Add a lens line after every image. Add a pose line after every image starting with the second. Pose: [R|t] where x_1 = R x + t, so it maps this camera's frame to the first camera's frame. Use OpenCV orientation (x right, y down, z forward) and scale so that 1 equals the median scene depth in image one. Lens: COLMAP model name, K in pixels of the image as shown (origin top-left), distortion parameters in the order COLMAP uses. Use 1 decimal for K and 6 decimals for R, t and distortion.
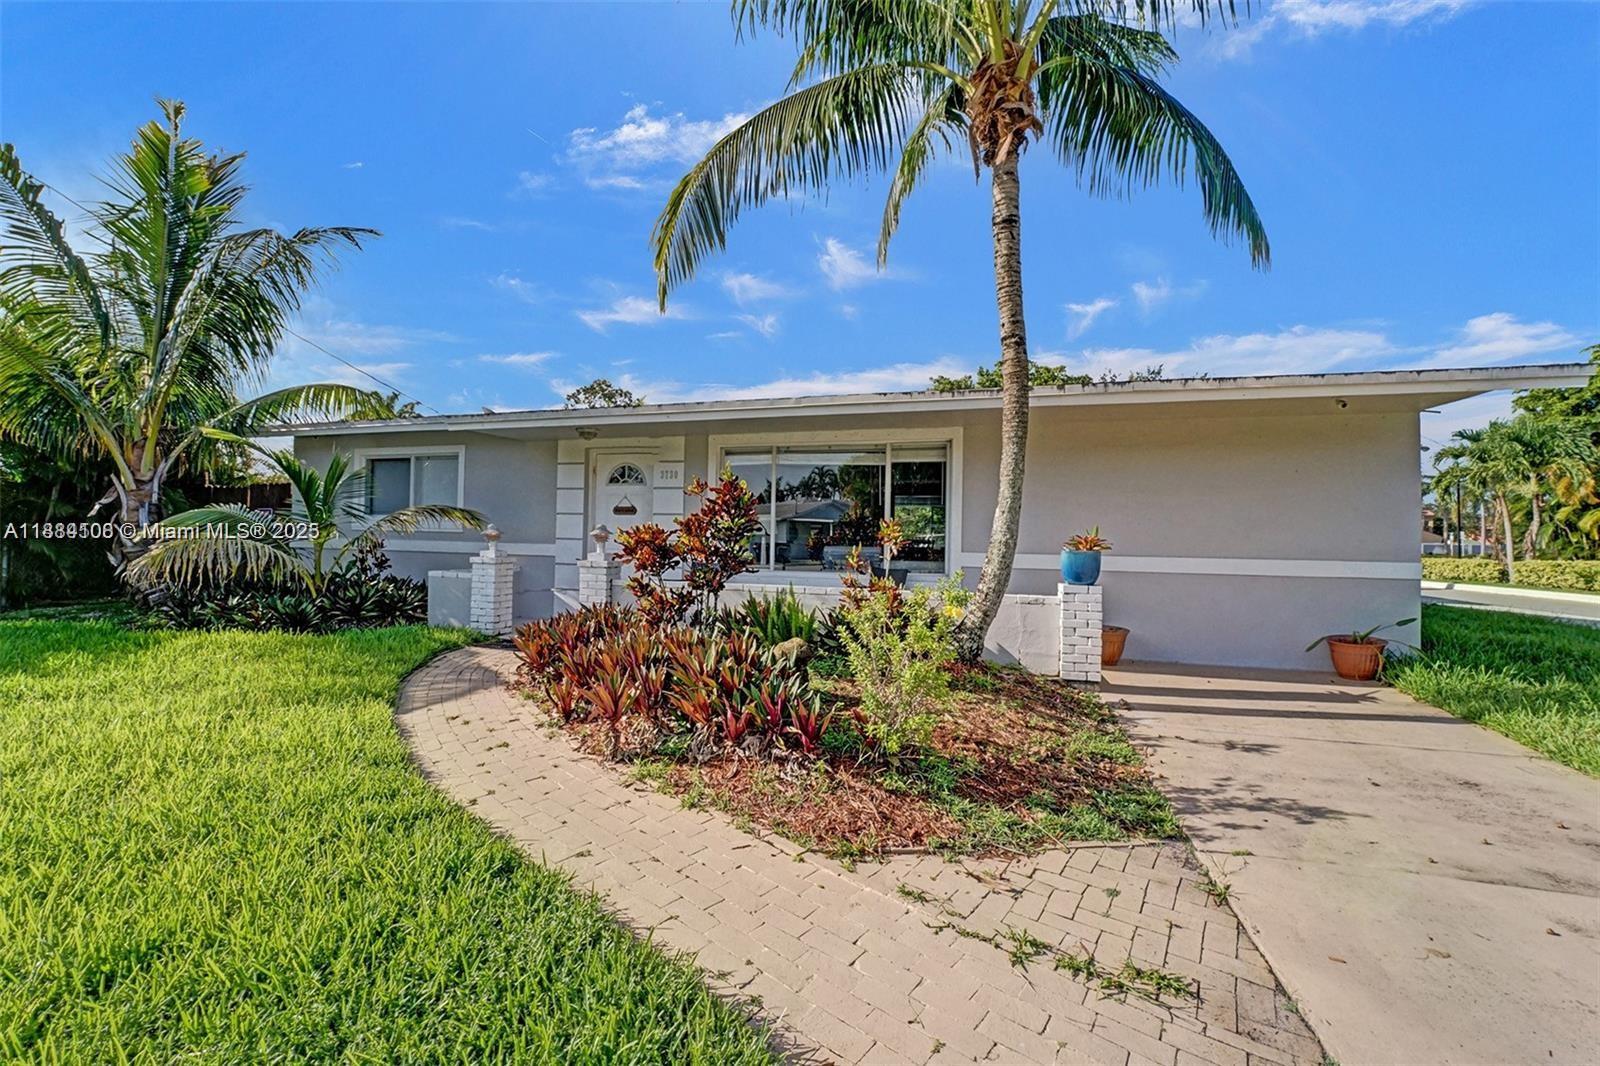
lens RADIAL K [[627.1, 0, 825.6], [0, 627.1, 540.3], [0, 0, 1]] dist [-0.023701, -0.000070]
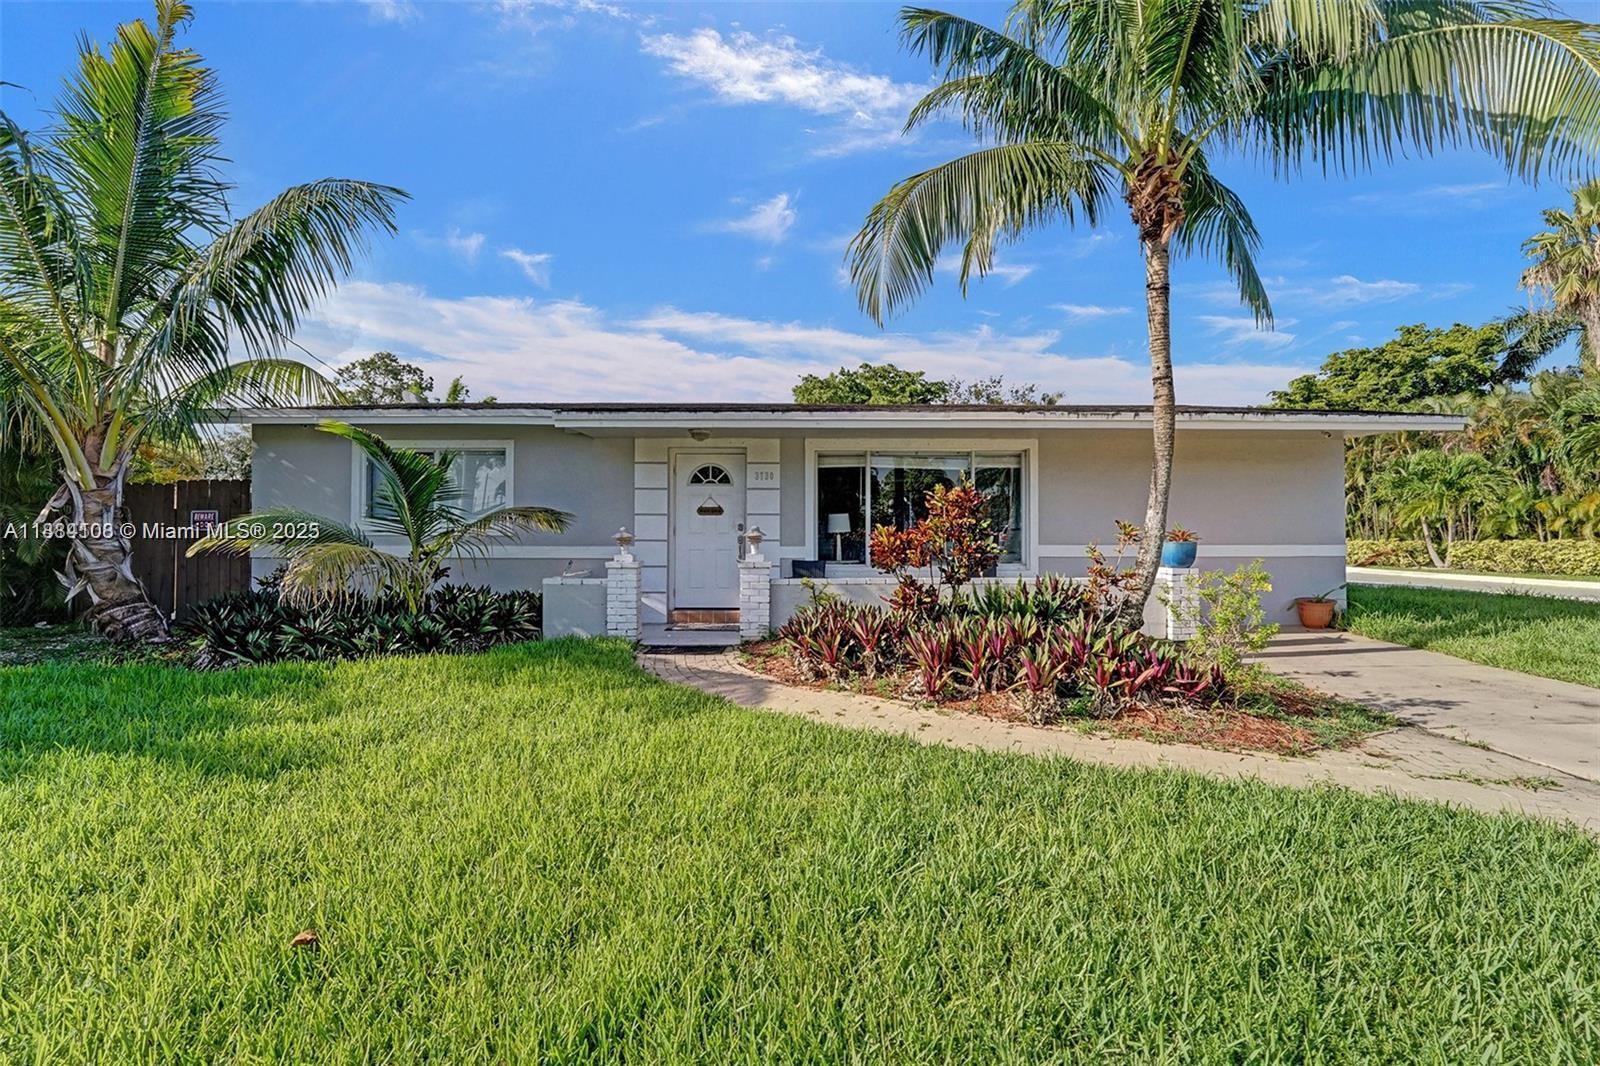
lens RADIAL K [[646.3, 0, 792.9], [0, 646.3, 534.5], [0, 0, 1]] dist [-0.026178, -0.000129]
pose [[0.954499, -0.018631, 0.297633, -0.535634], [0.017937, 0.999826, 0.005061, -0.013789], [-0.297675, 0.000508, 0.954667, -0.022874]]
